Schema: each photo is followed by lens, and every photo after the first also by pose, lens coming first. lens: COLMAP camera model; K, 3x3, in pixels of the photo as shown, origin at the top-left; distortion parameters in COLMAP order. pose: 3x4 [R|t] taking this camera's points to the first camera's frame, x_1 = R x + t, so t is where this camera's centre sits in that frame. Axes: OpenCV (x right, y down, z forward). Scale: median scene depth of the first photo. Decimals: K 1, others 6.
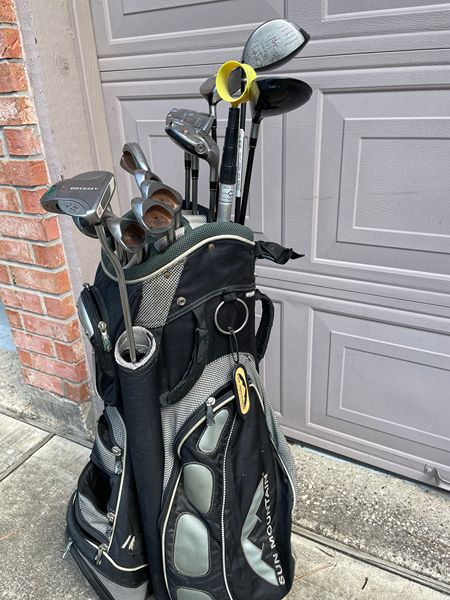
lens RADIAL K [[463.5, 0, 225.0], [0, 463.5, 300.0], [0, 0, 1]] dist [0.078206, -0.111460]
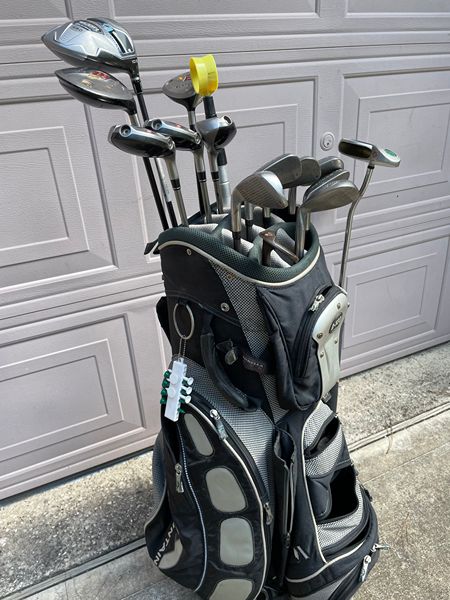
lens RADIAL K [[448.7, 0, 225.0], [0, 448.7, 300.0], [0, 0, 1]] dist [0.073769, -0.104669]
pose [[0.590217, -0.352577, 0.726178, -0.556984], [0.368457, 0.918065, 0.146271, -0.110297], [-0.718250, 0.181234, 0.671767, 0.296393]]
